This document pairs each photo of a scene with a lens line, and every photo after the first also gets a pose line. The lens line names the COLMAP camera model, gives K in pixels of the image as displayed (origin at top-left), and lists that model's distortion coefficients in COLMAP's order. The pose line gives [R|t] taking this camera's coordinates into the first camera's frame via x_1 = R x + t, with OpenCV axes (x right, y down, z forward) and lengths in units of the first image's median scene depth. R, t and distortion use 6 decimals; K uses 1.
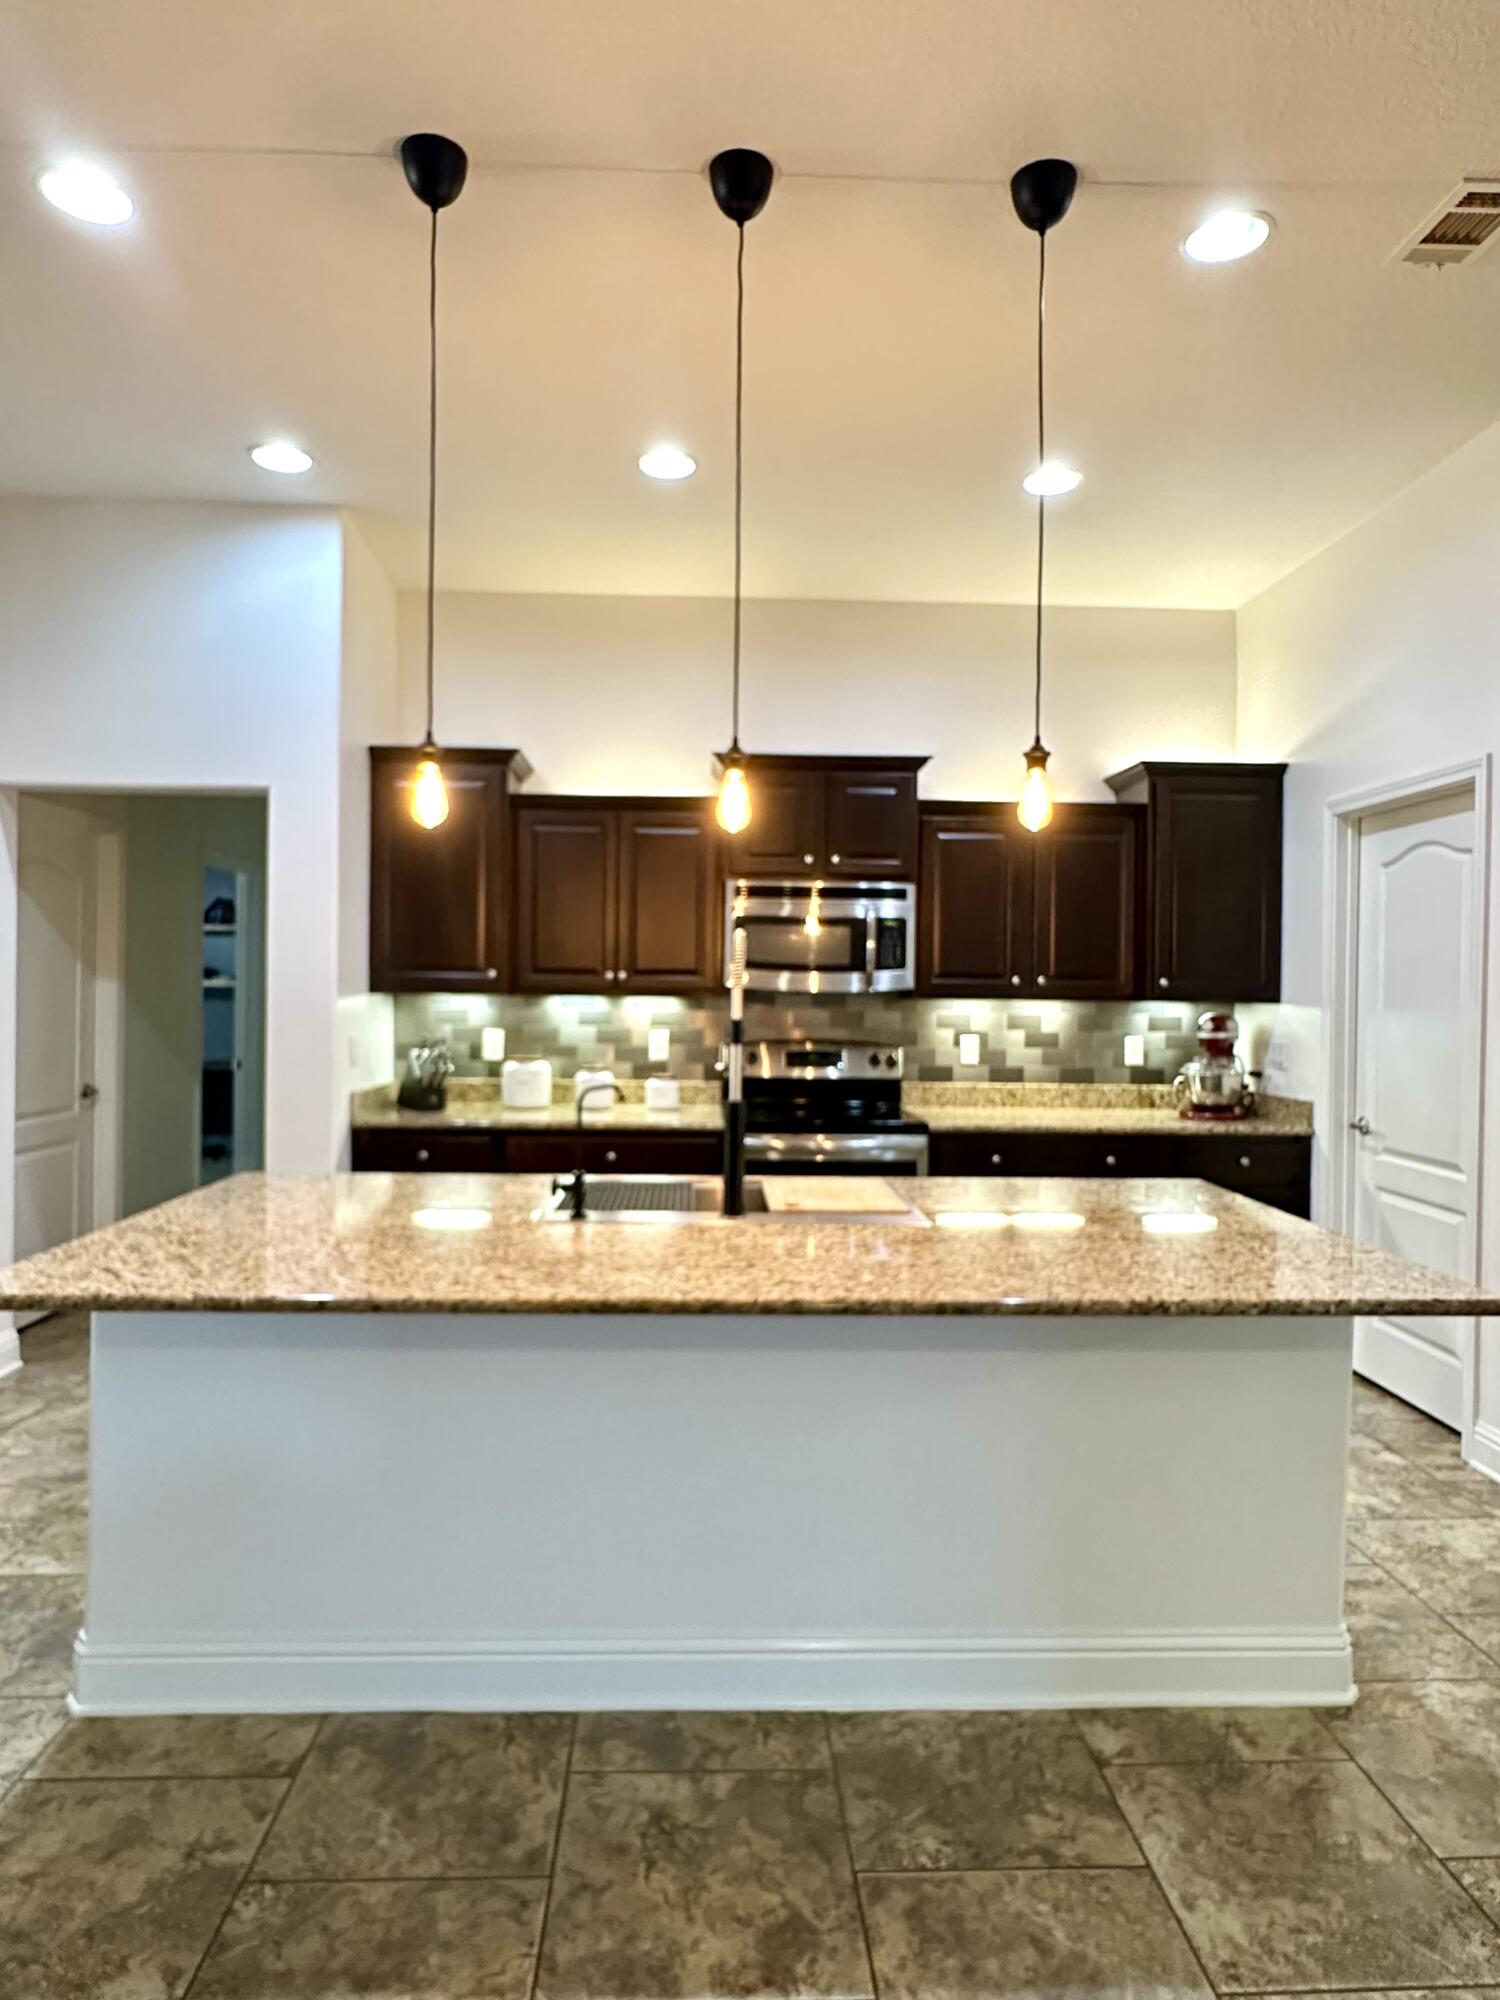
lens RADIAL K [[1175.1, 0, 750.0], [0, 1175.1, 1000.0], [0, 0, 1]] dist [-0.001992, -0.001535]
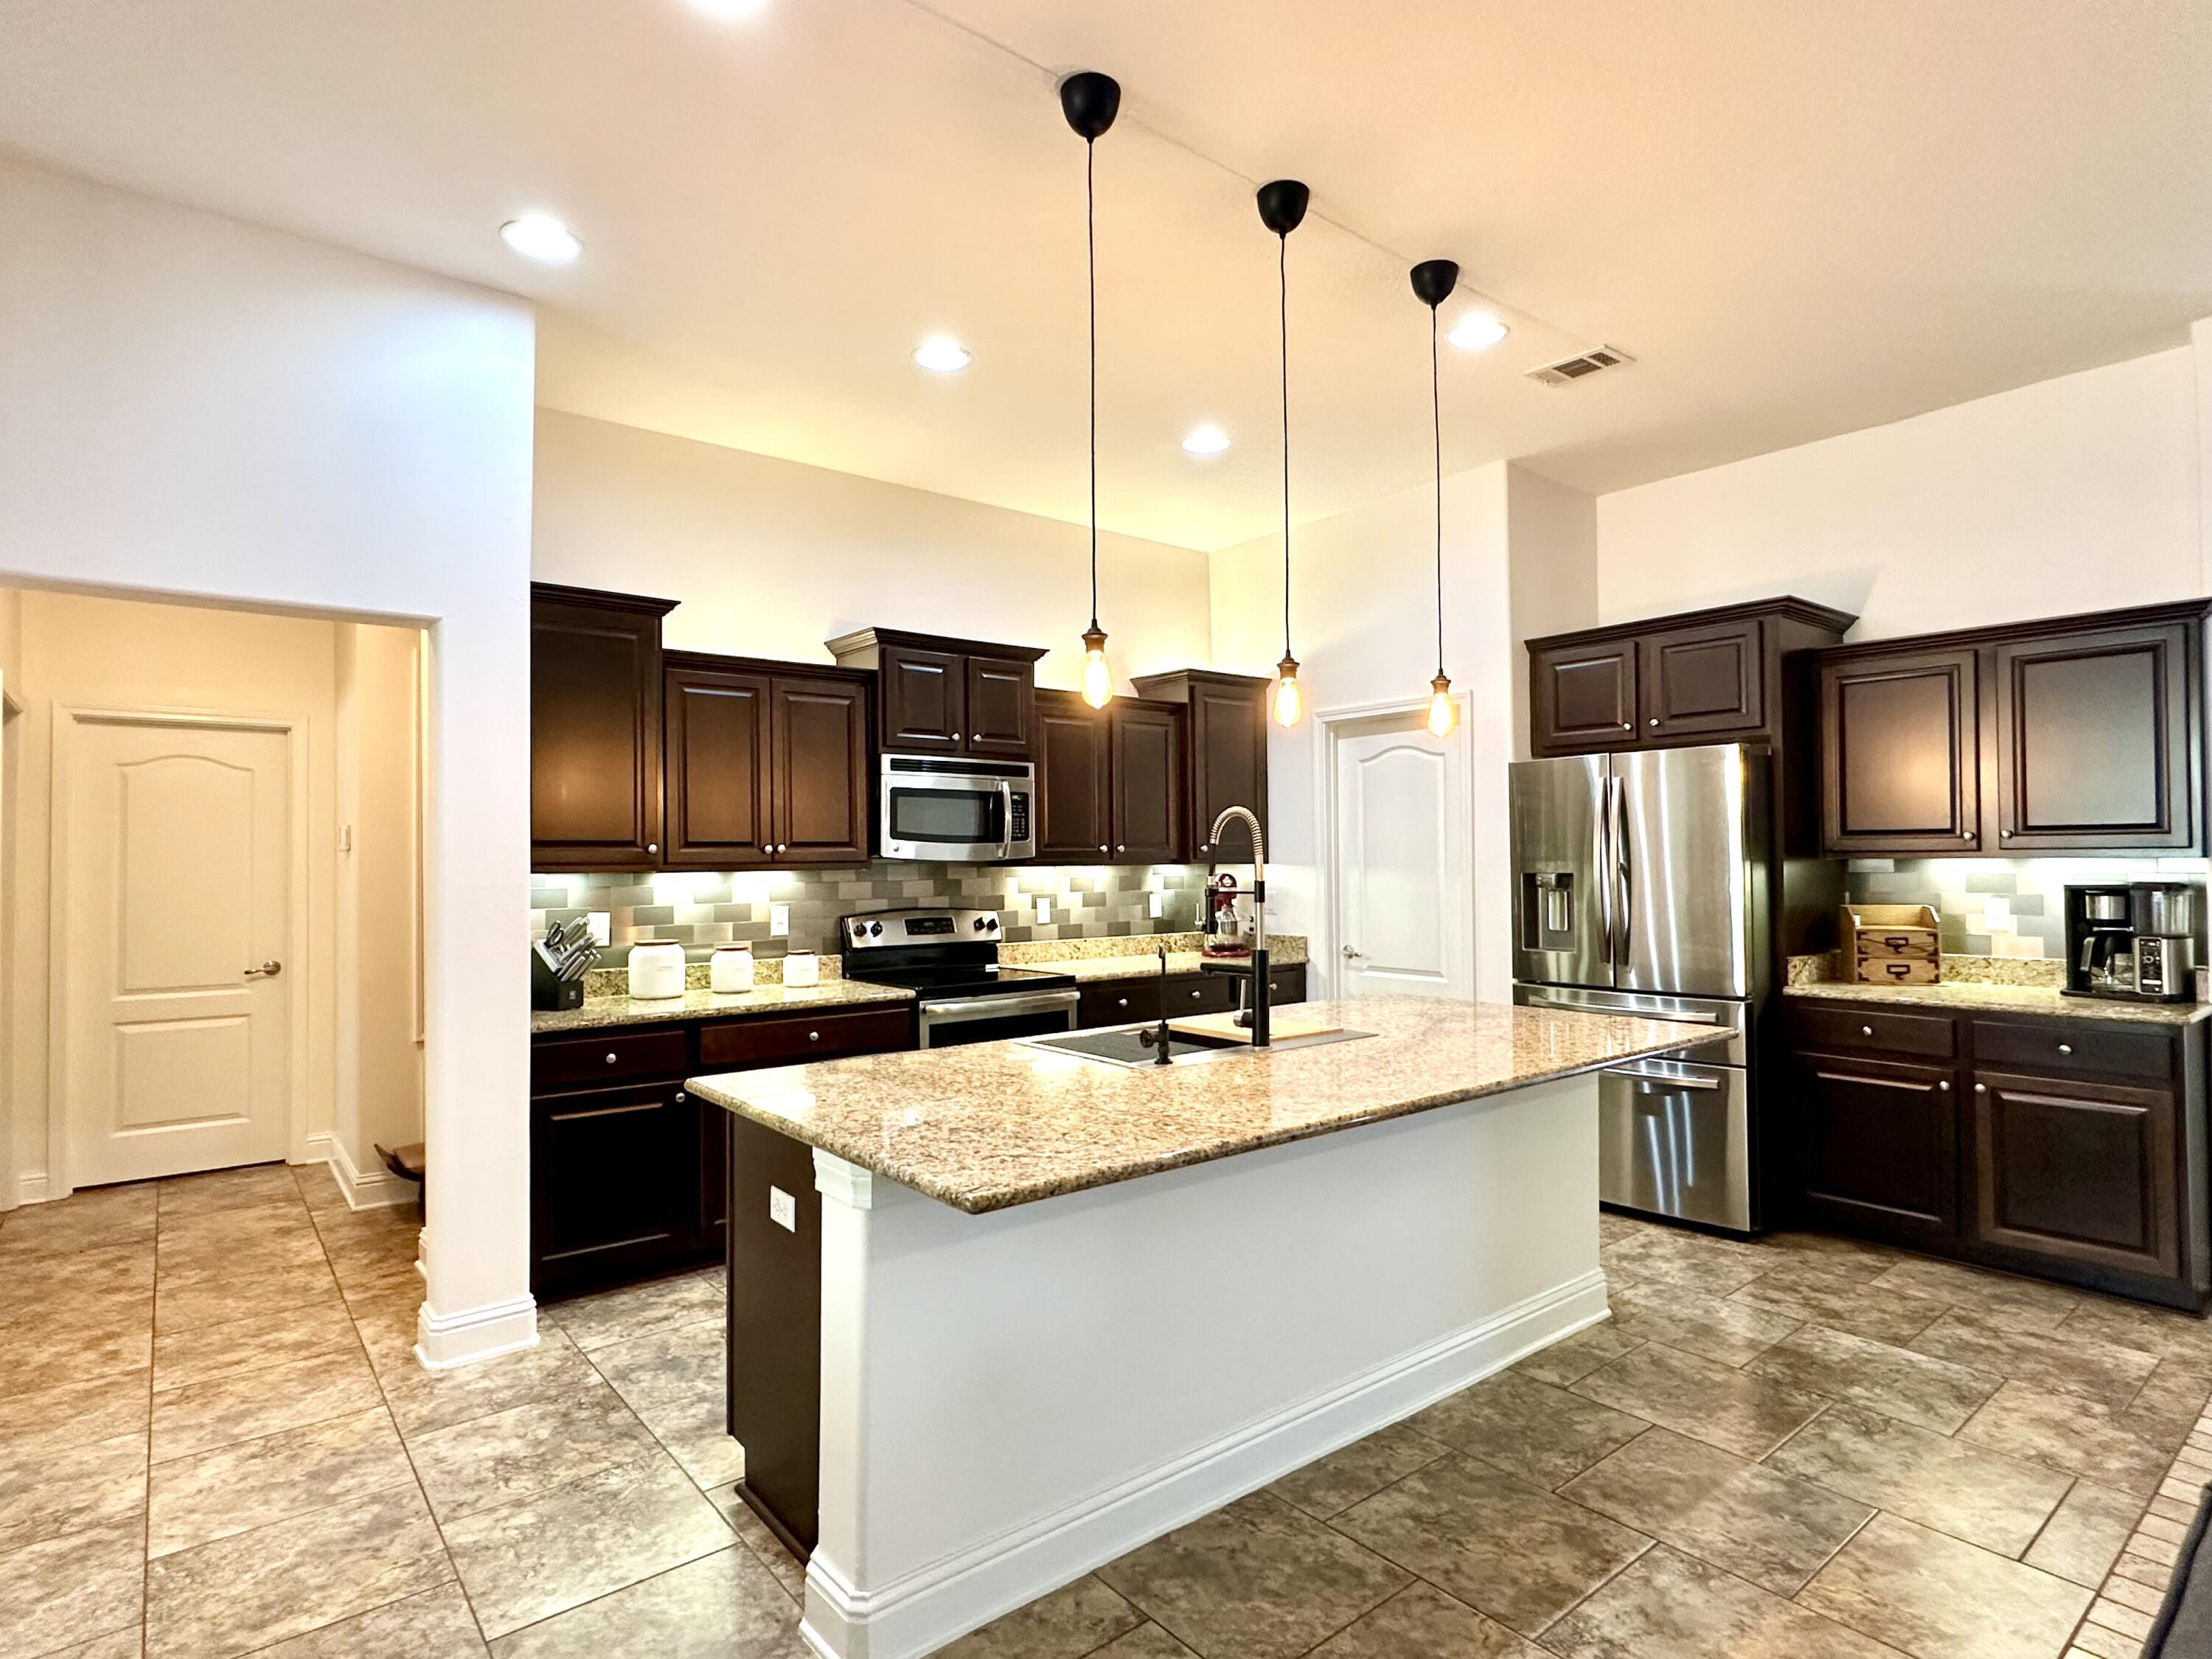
lens RADIAL K [[1166.2, 0, 1107.4], [0, 1166.2, 839.9], [0, 0, 1]] dist [0.001739, 0.000141]
pose [[0.799097, -0.009221, 0.601131, -0.465789], [0.024868, 0.999534, -0.017726, -0.004723], [-0.600687, 0.029113, 0.798954, 0.079386]]
